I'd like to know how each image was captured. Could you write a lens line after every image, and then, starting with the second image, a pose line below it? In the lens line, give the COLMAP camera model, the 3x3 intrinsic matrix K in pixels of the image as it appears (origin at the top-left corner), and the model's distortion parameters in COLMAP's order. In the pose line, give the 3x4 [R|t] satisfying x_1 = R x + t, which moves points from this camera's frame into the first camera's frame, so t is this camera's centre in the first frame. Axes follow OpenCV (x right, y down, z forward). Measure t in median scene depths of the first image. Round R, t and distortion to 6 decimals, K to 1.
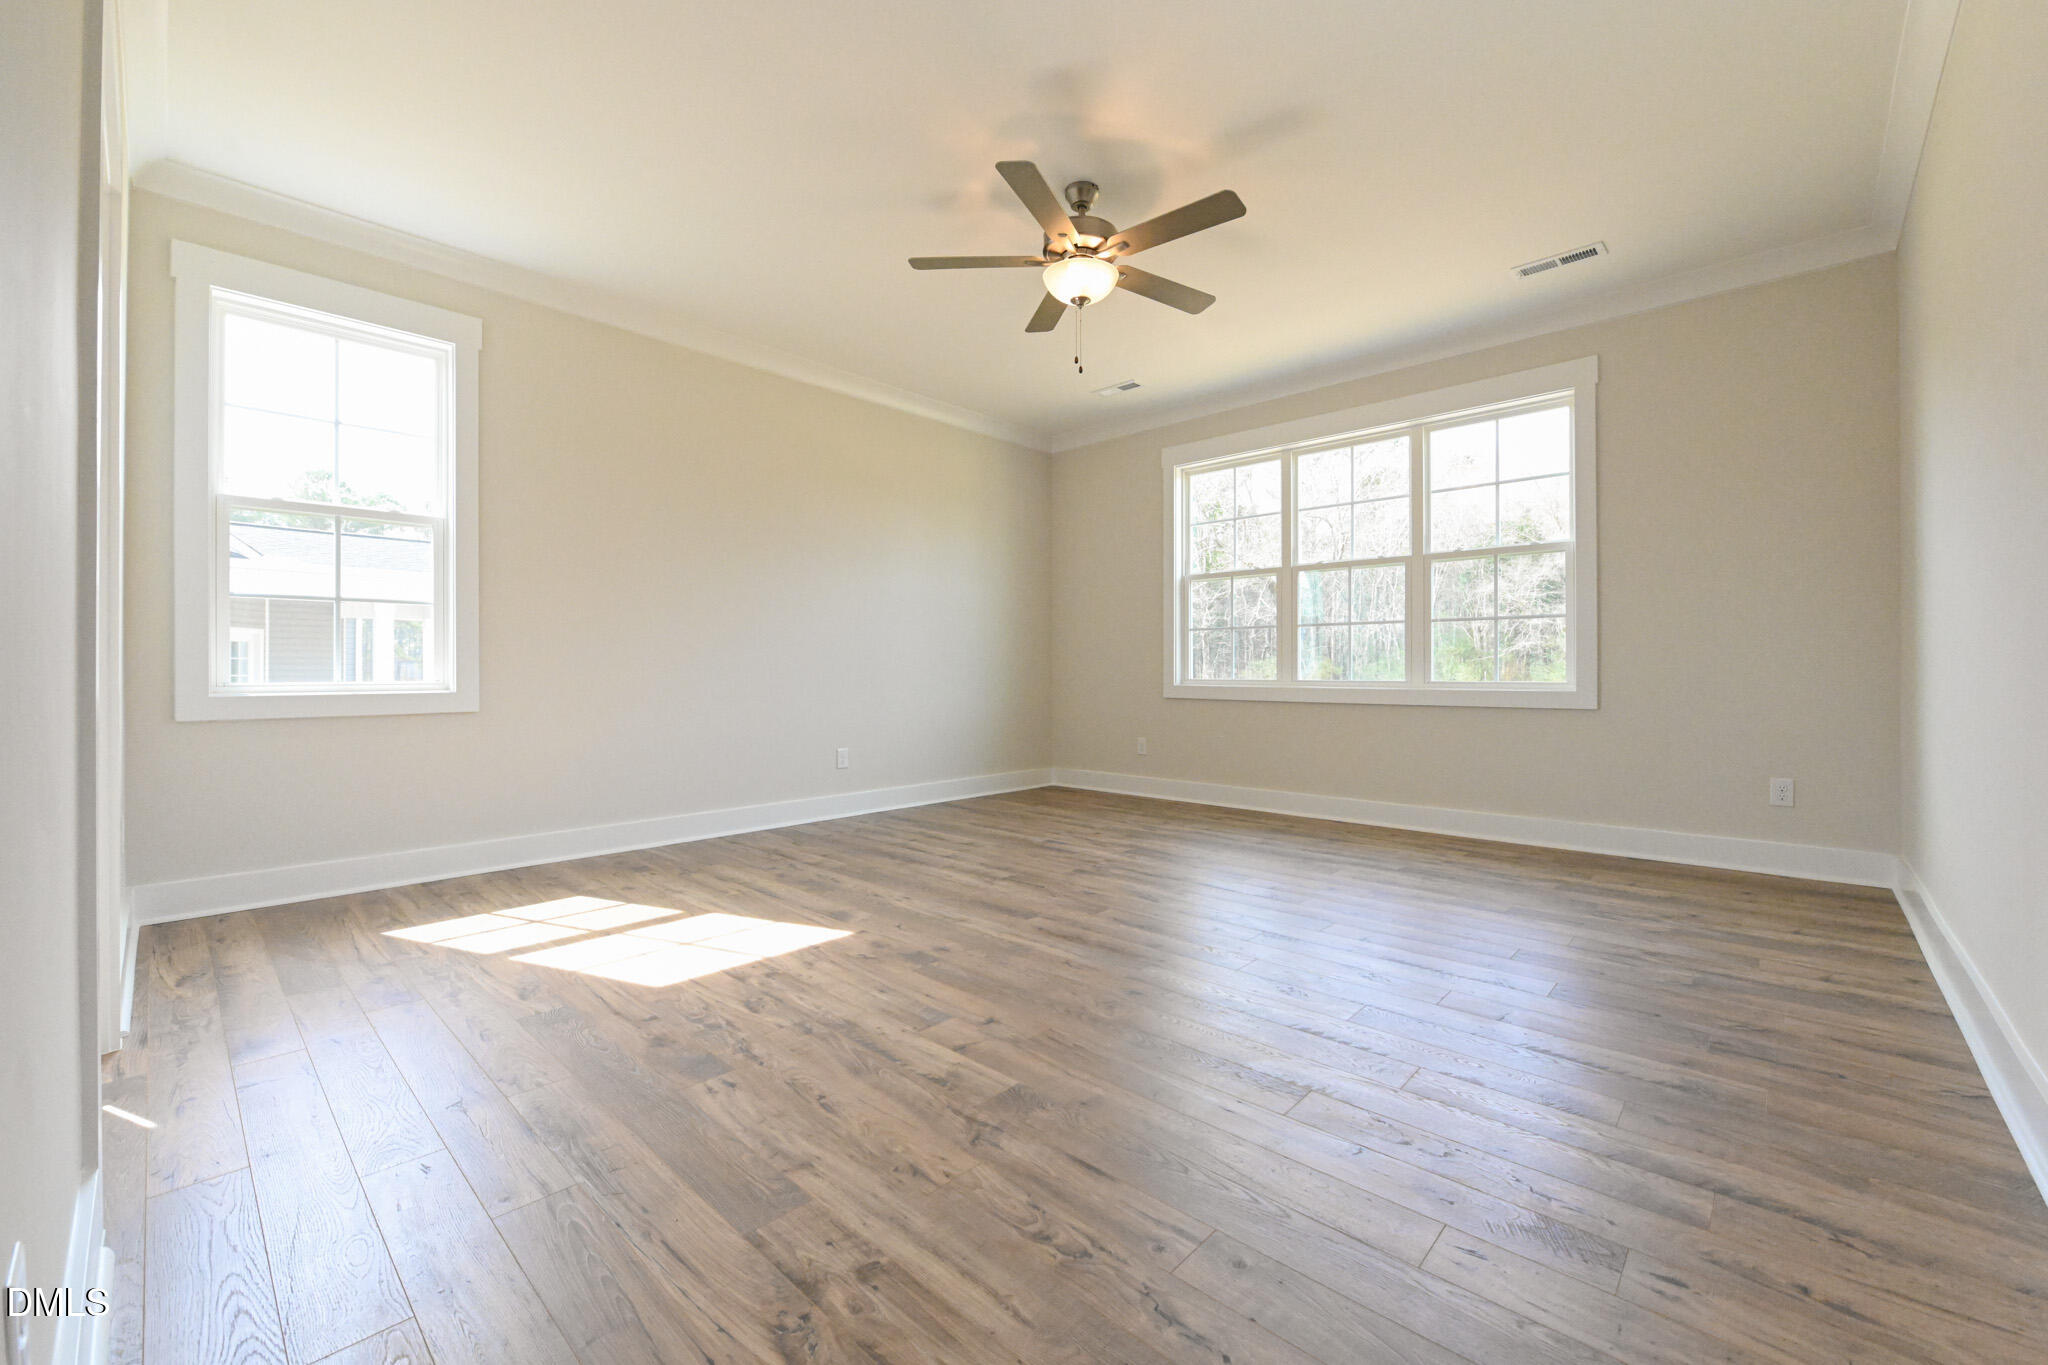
lens RADIAL K [[806.7, 0, 1023.9], [0, 806.7, 675.0], [0, 0, 1]] dist [-0.002365, -0.000069]
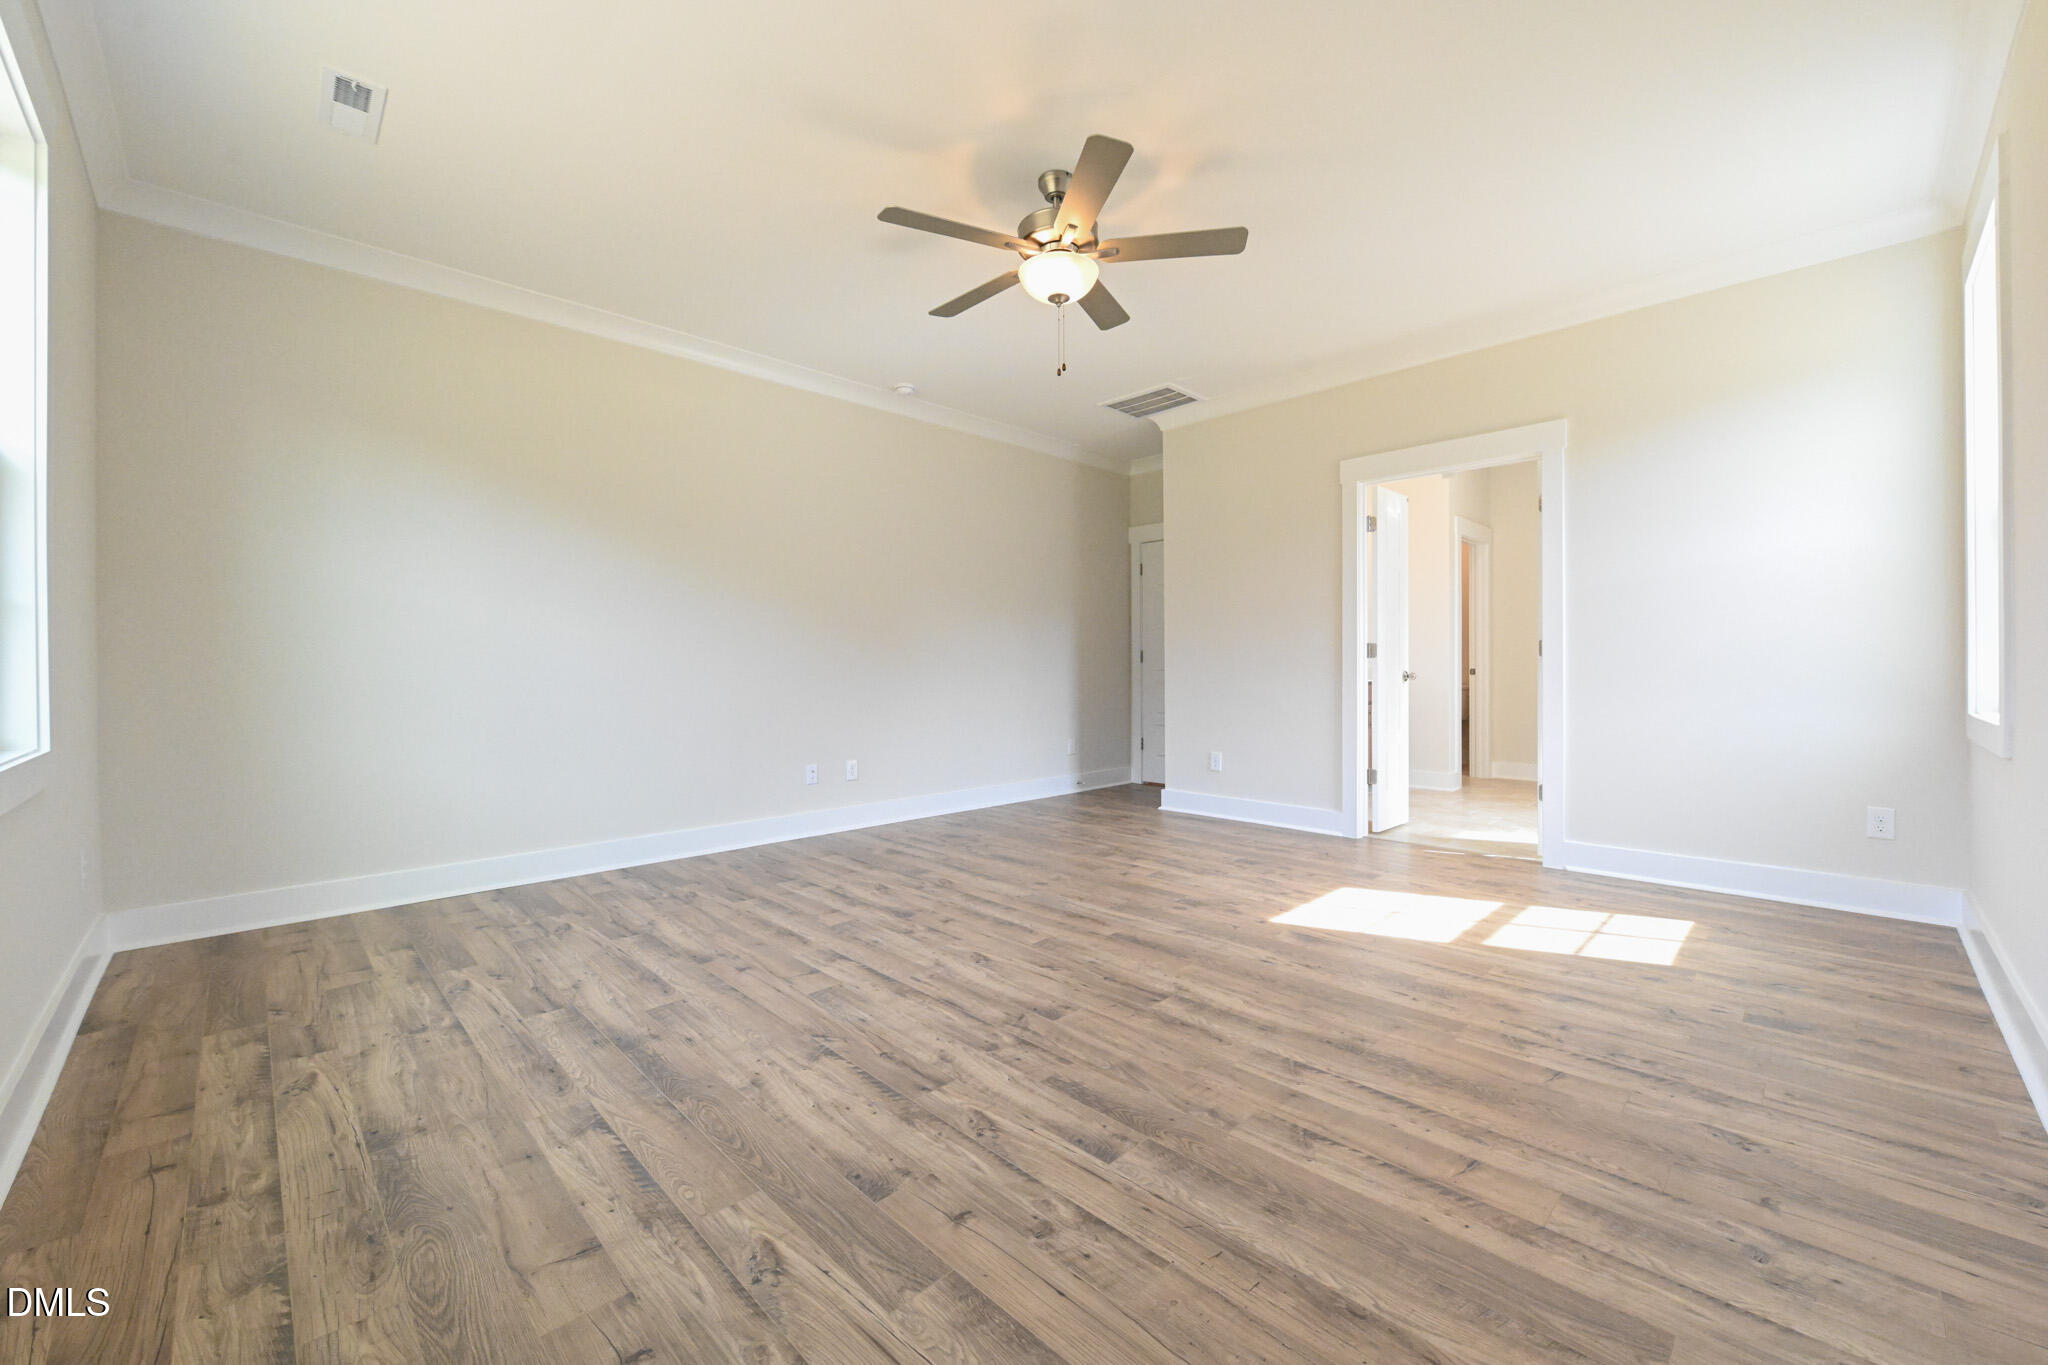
lens RADIAL K [[806.7, 0, 1022.2], [0, 806.7, 674.1], [0, 0, 1]] dist [-0.002365, -0.000069]
pose [[-0.999047, 0.004662, 0.043390, 0.075166], [0.005245, 0.999897, 0.013345, -0.039035], [-0.043324, 0.013560, -0.998969, 1.932217]]
